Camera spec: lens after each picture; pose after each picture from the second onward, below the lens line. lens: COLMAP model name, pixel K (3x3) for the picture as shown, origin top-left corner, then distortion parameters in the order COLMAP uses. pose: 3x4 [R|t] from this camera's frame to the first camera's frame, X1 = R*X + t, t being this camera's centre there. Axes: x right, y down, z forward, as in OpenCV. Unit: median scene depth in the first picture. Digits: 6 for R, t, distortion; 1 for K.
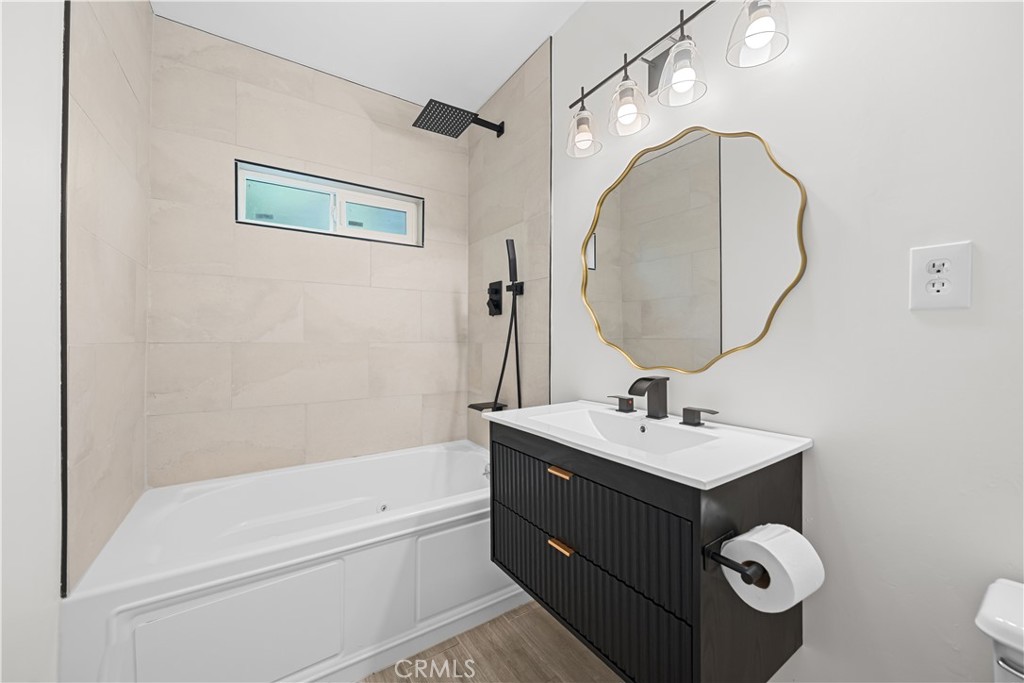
lens RADIAL K [[378.8, 0, 502.4], [0, 378.8, 336.1], [0, 0, 1]] dist [-0.002654, 0.000216]
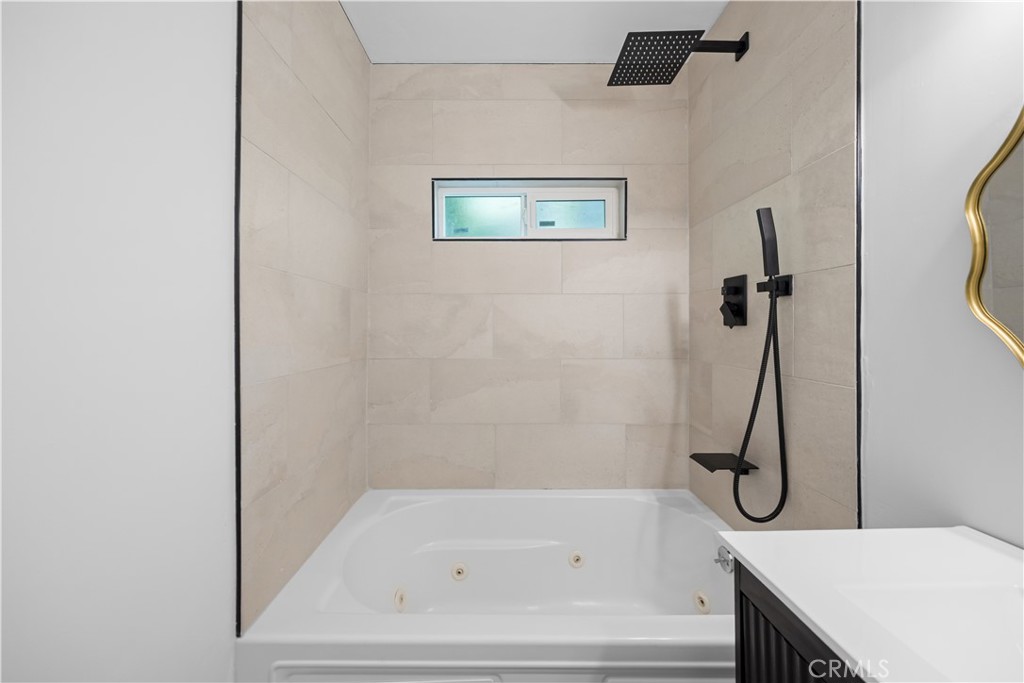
lens RADIAL K [[351.9, 0, 507.0], [0, 351.9, 325.0], [0, 0, 1]] dist [-0.001088, -0.000098]
pose [[0.840783, -0.005132, -0.541347, -0.022635], [0.004520, 0.999987, -0.002460, -0.062902], [0.541353, -0.000379, 0.840796, 0.280921]]
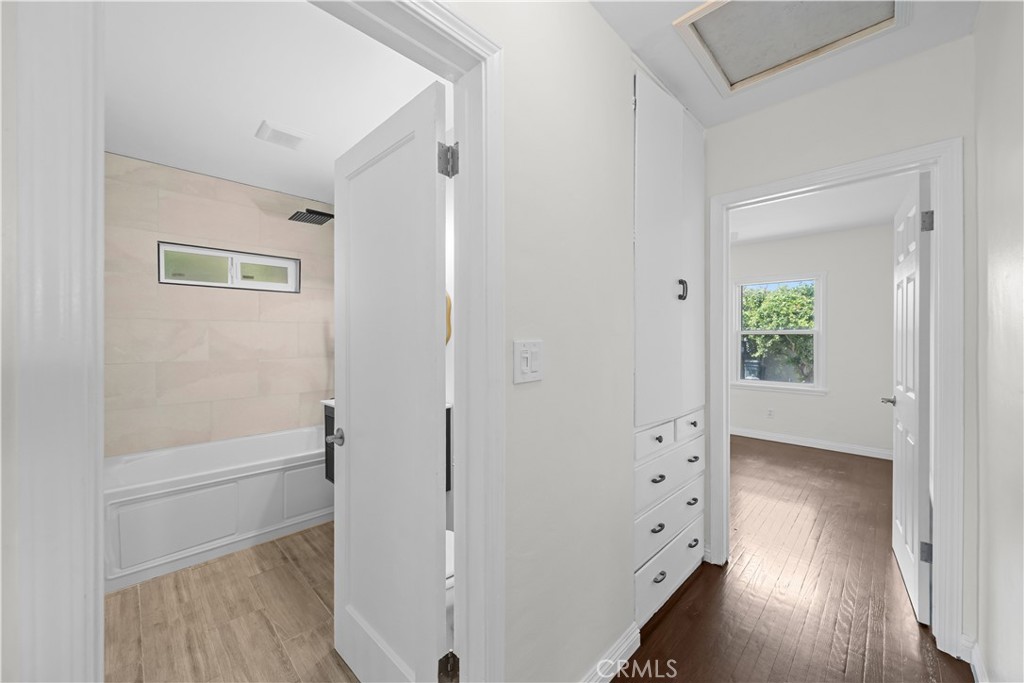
lens RADIAL K [[380.7, 0, 507.3], [0, 380.7, 337.7], [0, 0, 1]] dist [-0.003237, 0.000169]
pose [[0.978769, 0.000017, 0.204965, 0.318330], [-0.002058, 0.999950, 0.009748, -0.089133], [-0.204955, -0.009963, 0.978721, -0.703689]]
